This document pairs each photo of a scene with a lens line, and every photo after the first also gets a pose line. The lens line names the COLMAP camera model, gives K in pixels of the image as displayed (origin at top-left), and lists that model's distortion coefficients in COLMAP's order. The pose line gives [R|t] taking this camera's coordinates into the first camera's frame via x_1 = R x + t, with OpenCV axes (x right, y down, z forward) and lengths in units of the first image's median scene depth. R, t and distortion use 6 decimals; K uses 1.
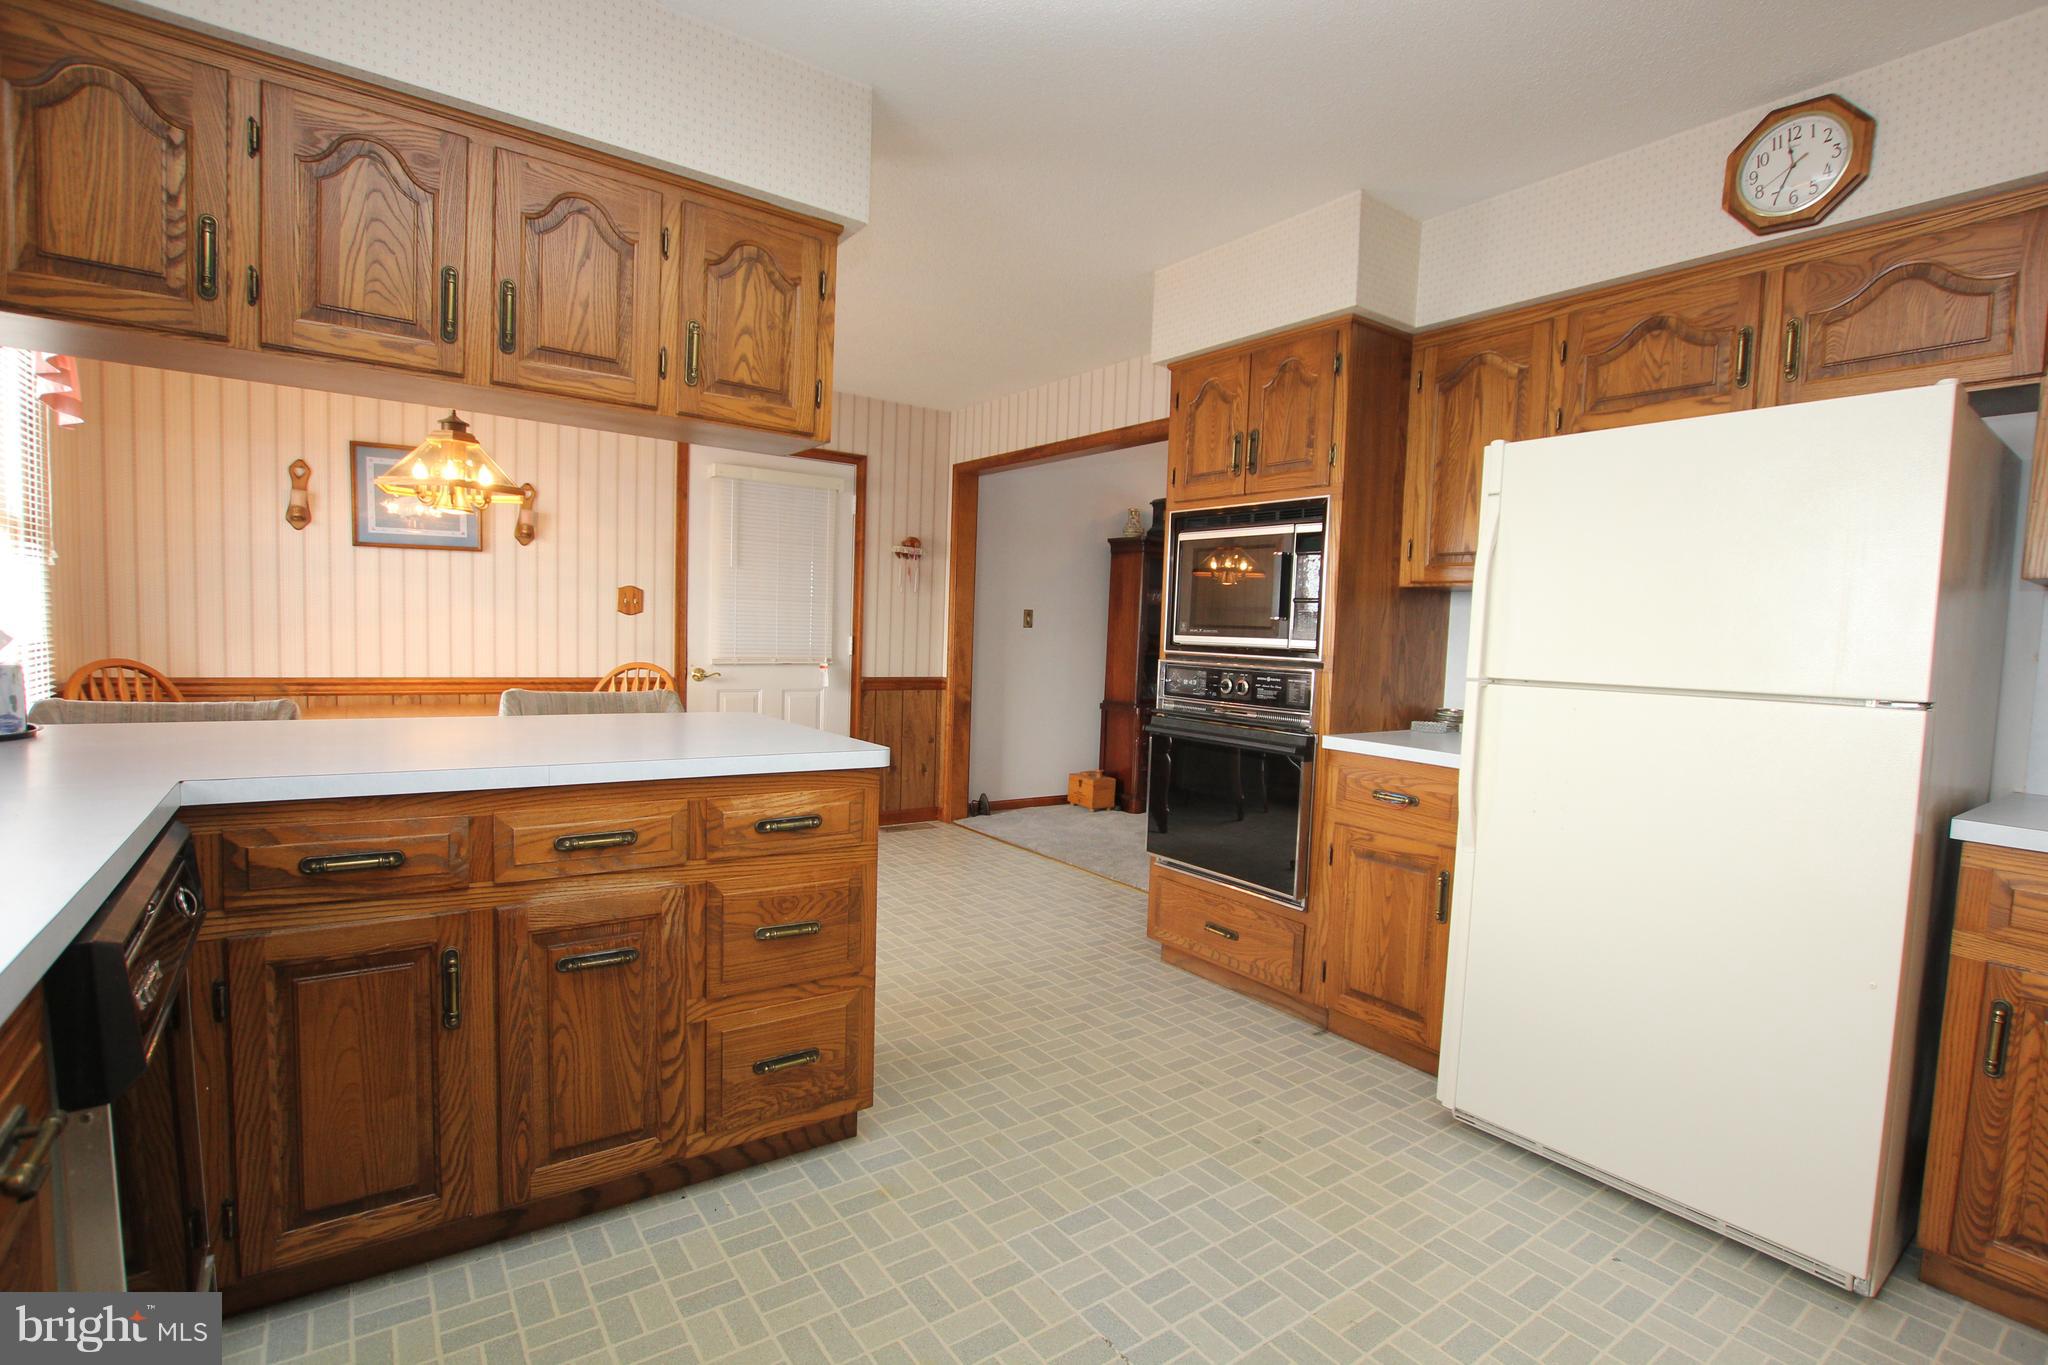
lens RADIAL K [[960.5, 0, 1020.4], [0, 960.5, 693.5], [0, 0, 1]] dist [-0.022635, -0.000201]
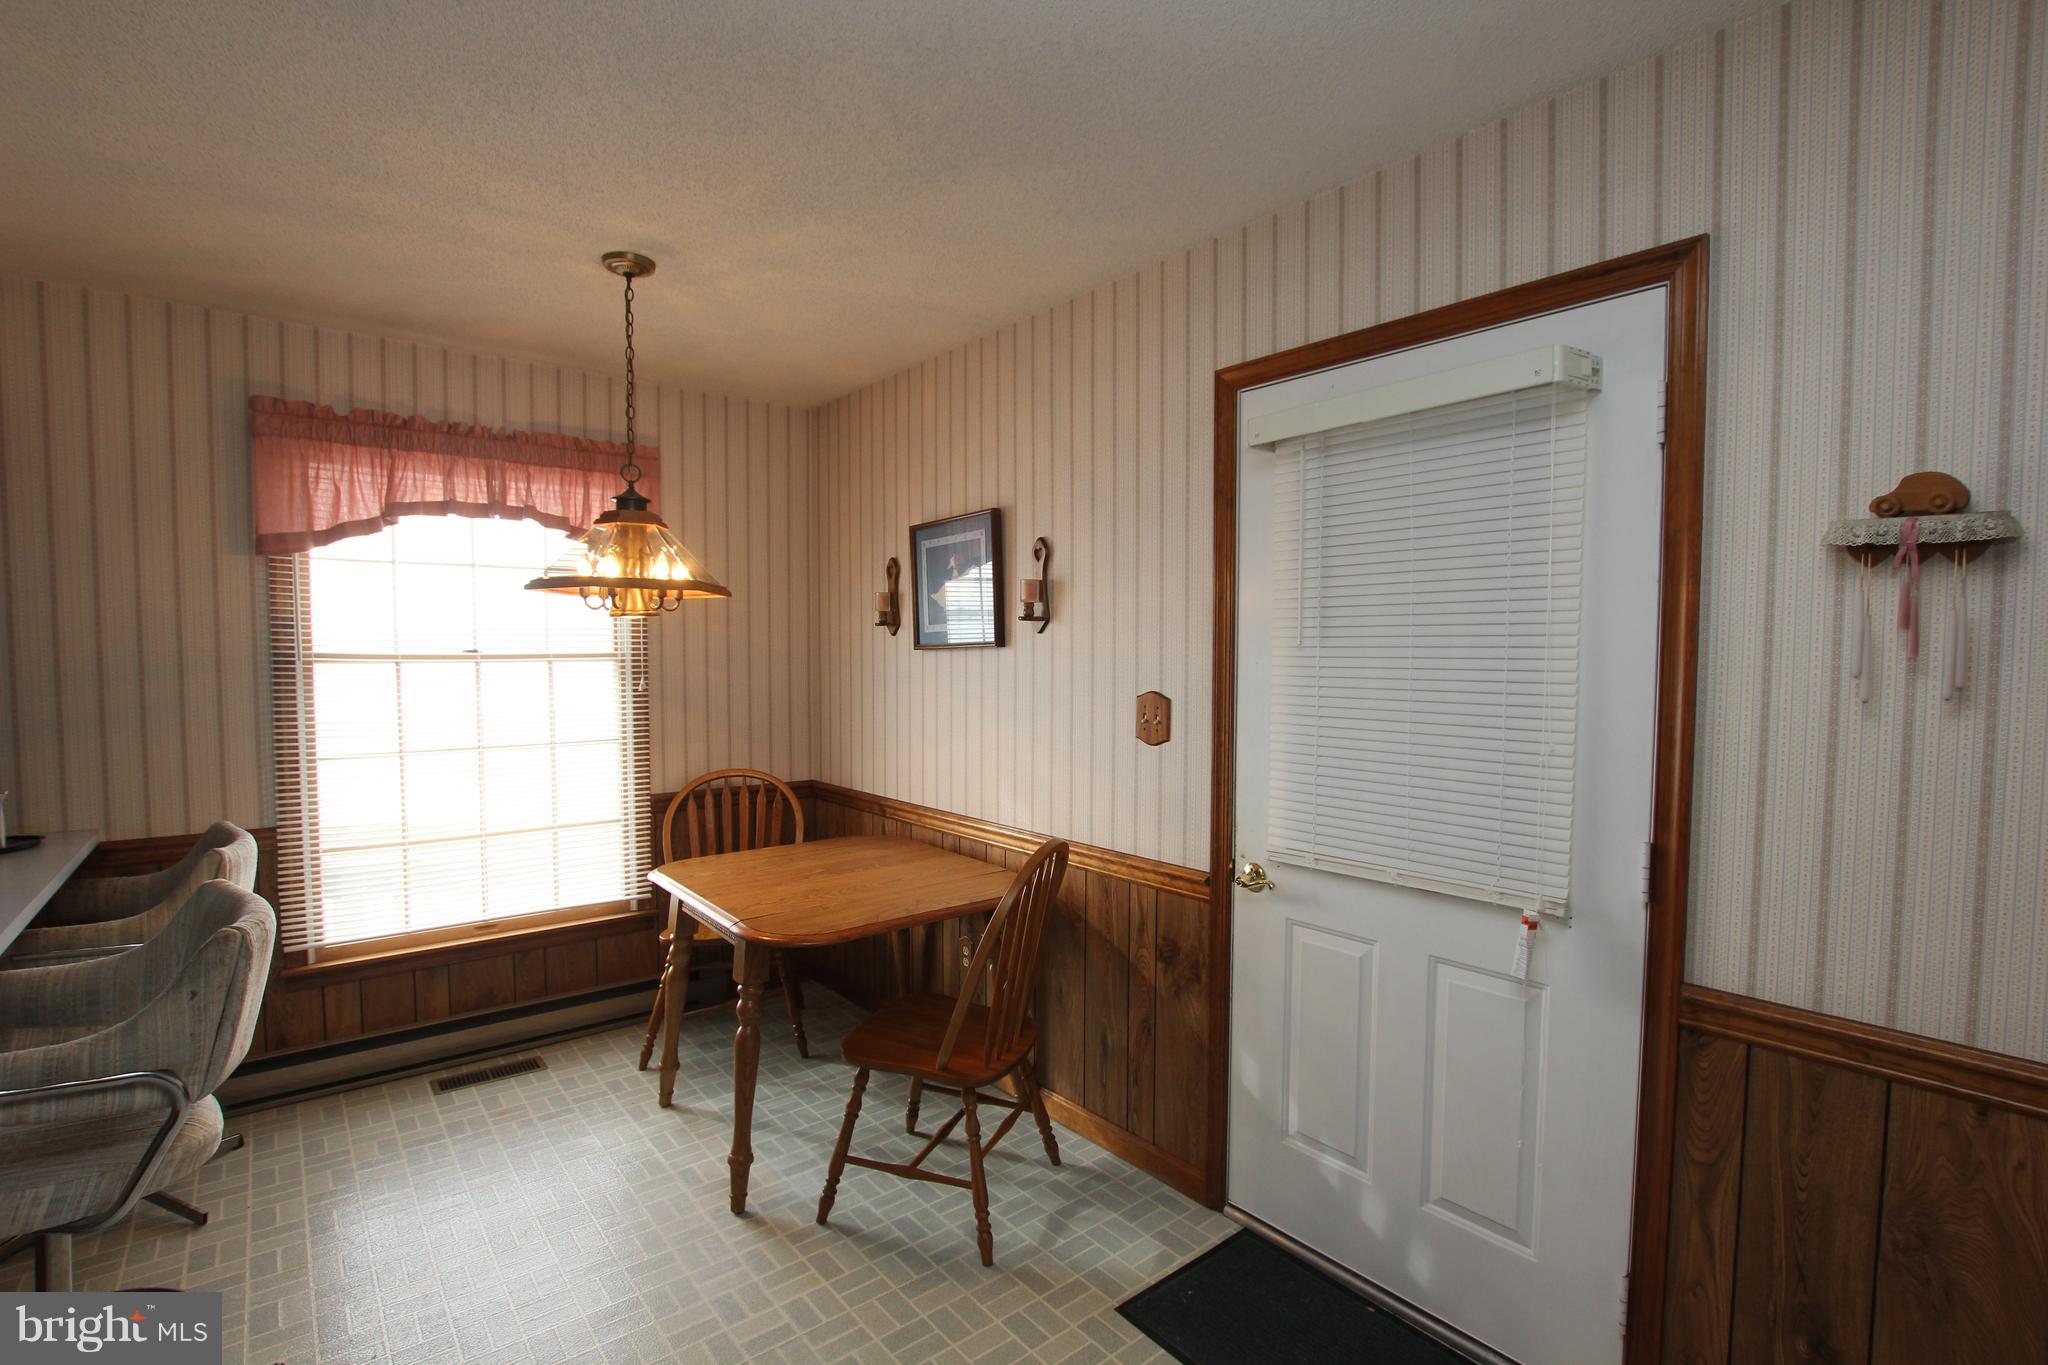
lens RADIAL K [[960.5, 0, 1036.9], [0, 960.5, 692.7], [0, 0, 1]] dist [-0.022635, -0.000201]
pose [[0.068615, 0.010801, -0.997585, 0.136051], [-0.063206, 0.997980, 0.006457, -0.118224], [0.995639, 0.062611, 0.069159, 0.949640]]
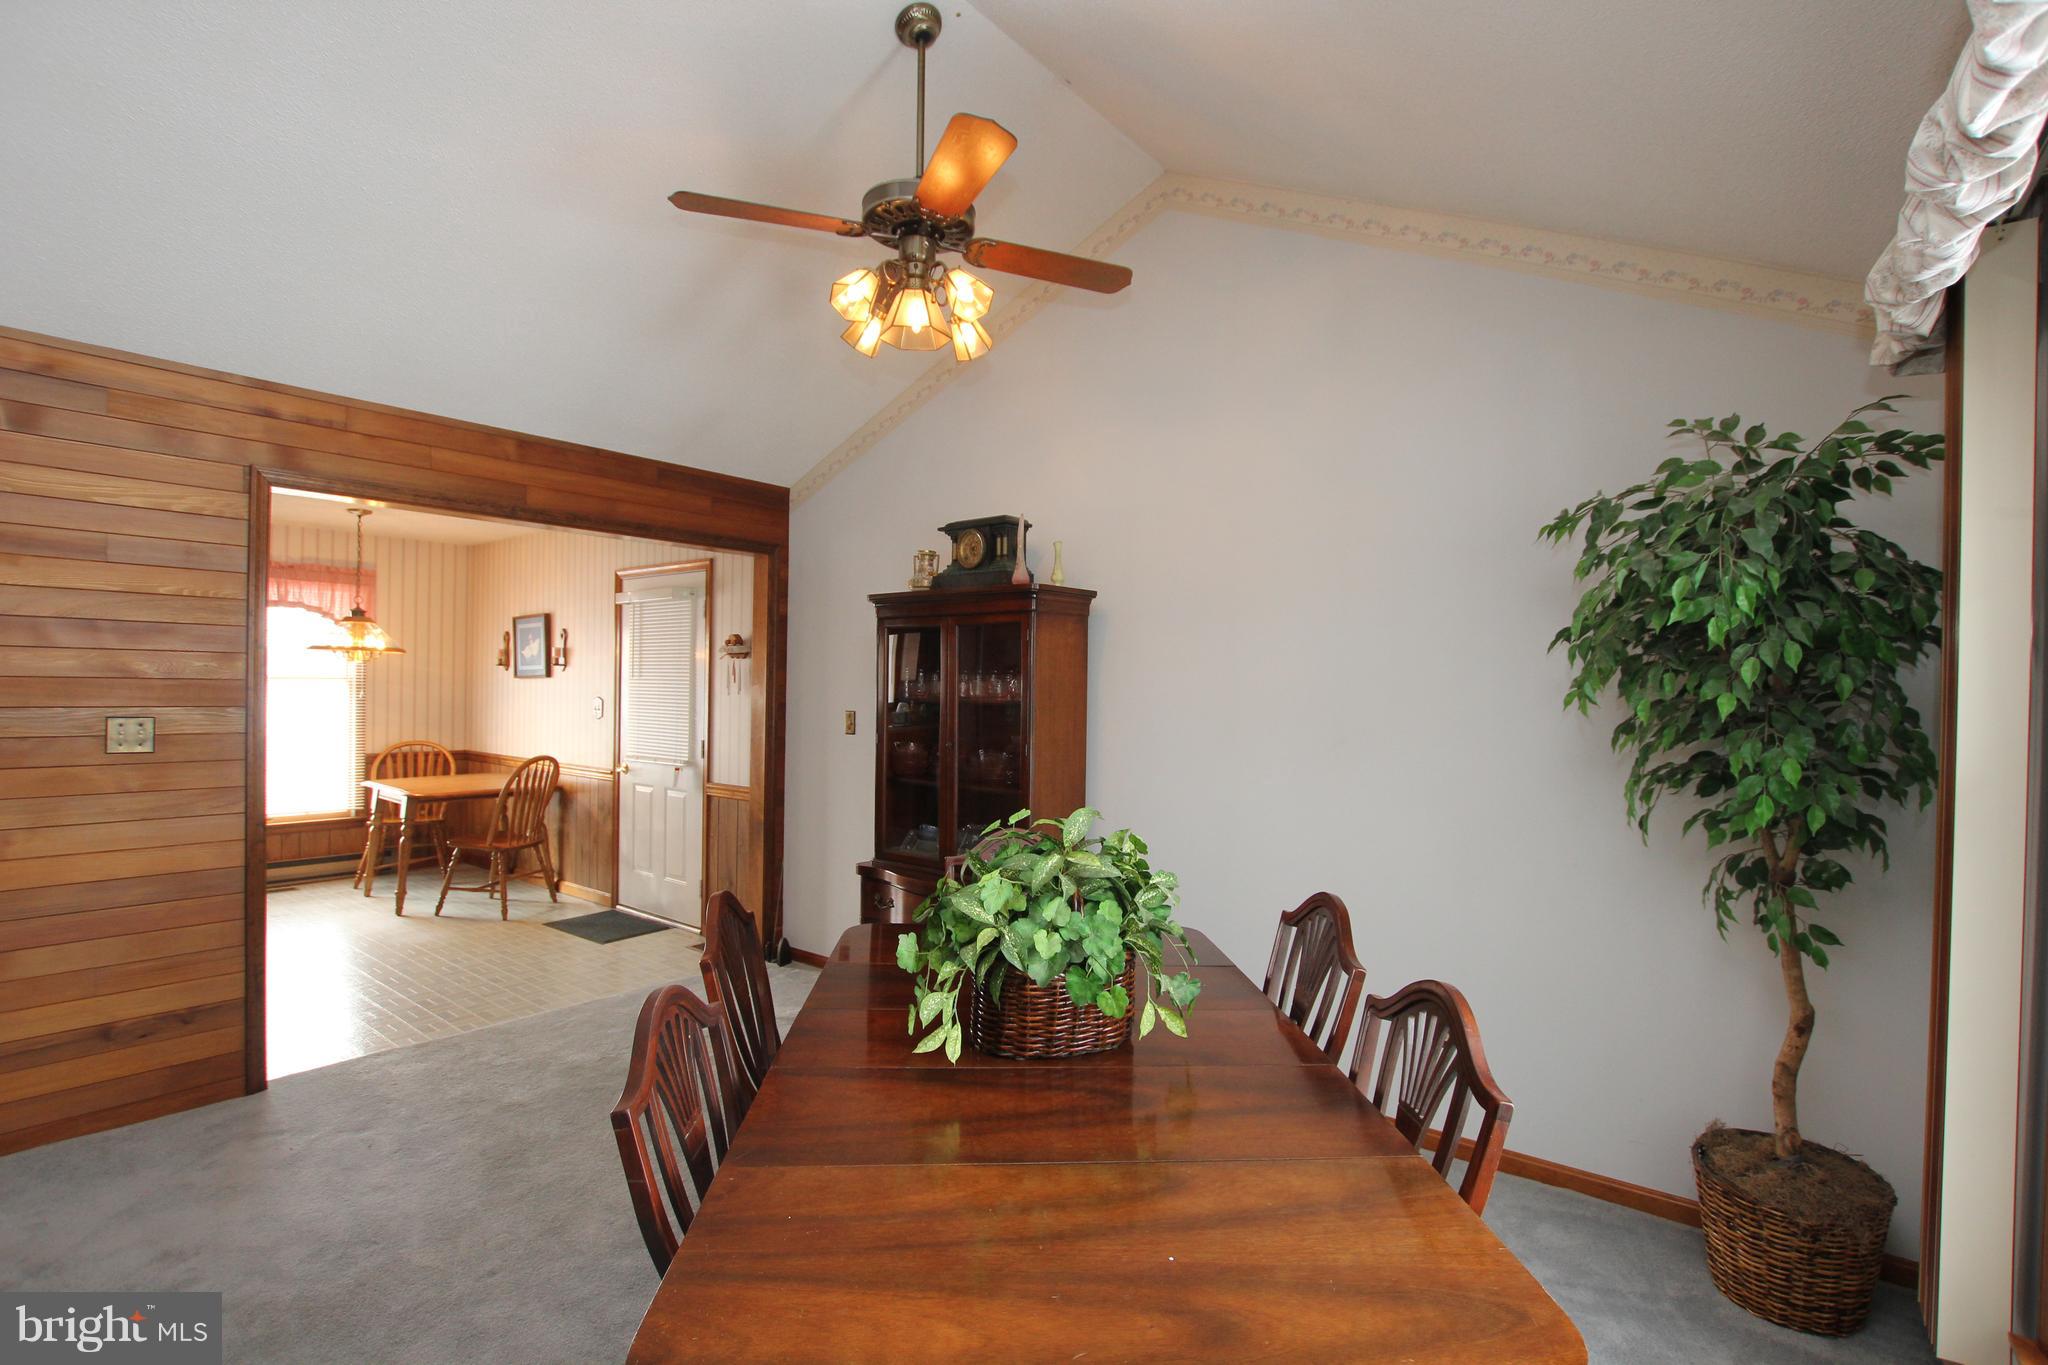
lens RADIAL K [[960.5, 0, 1034.1], [0, 960.5, 690.5], [0, 0, 1]] dist [-0.022635, -0.000201]
pose [[0.286504, -0.030234, -0.957602, 1.050370], [-0.067050, 0.996419, -0.051520, -0.099352], [0.955730, 0.078968, 0.283451, 1.263554]]
